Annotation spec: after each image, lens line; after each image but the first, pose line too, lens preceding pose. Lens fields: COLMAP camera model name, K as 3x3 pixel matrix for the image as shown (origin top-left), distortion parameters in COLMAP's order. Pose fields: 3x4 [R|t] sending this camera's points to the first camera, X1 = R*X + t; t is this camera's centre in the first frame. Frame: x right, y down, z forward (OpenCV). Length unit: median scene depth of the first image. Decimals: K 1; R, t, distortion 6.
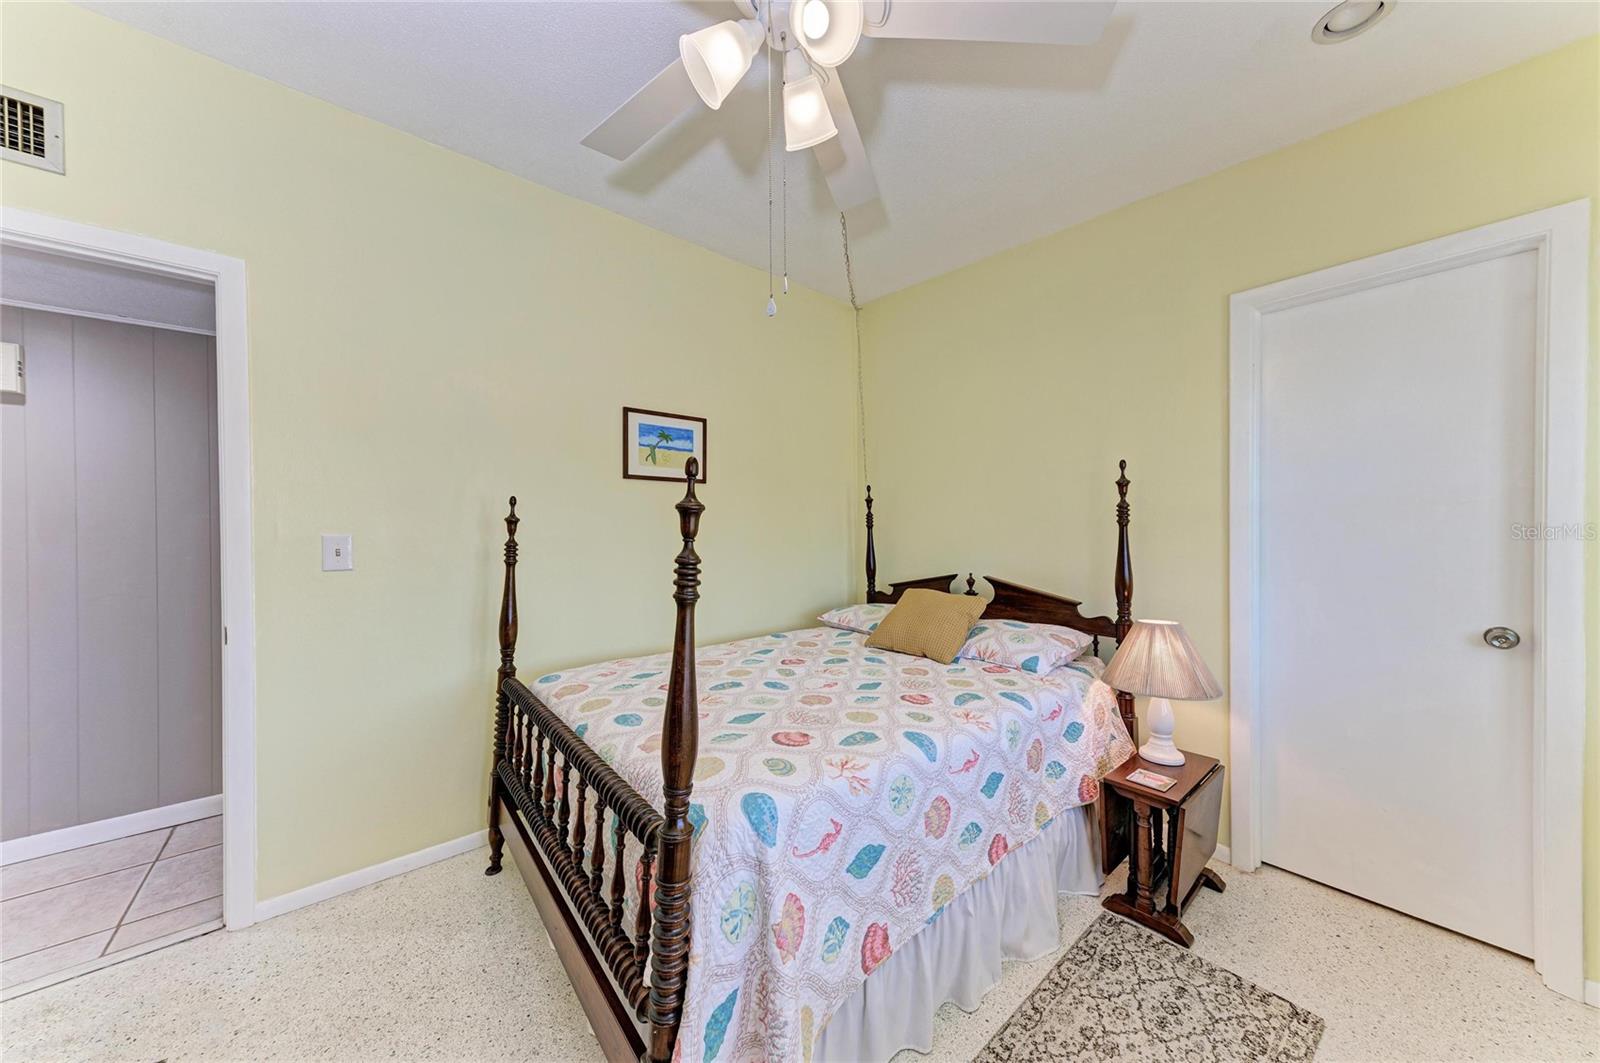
lens RADIAL K [[525.9, 0, 800.0], [0, 525.9, 531.5], [0, 0, 1]] dist [0.001243, 0.000017]
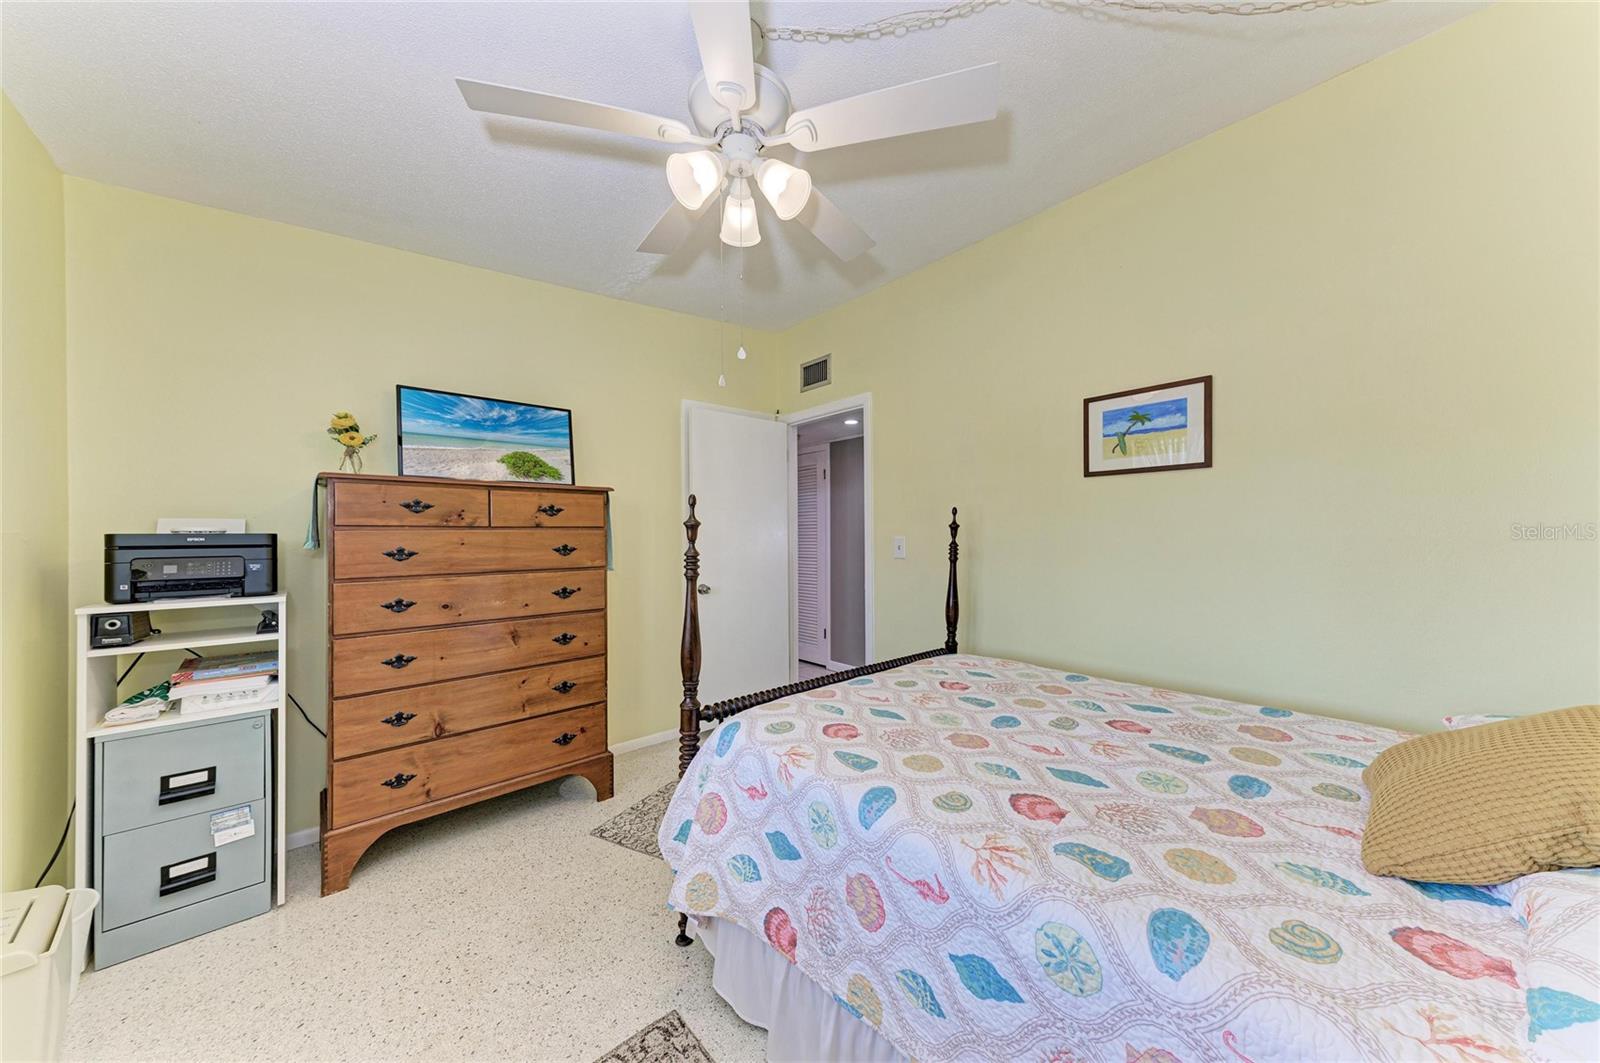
lens RADIAL K [[525.9, 0, 800.0], [0, 525.9, 531.5], [0, 0, 1]] dist [0.001243, 0.000017]
pose [[0.043518, -0.002460, -0.999050, 0.788273], [0.001351, 0.999996, -0.002403, -0.006432], [0.999052, -0.001245, 0.043521, 0.654337]]
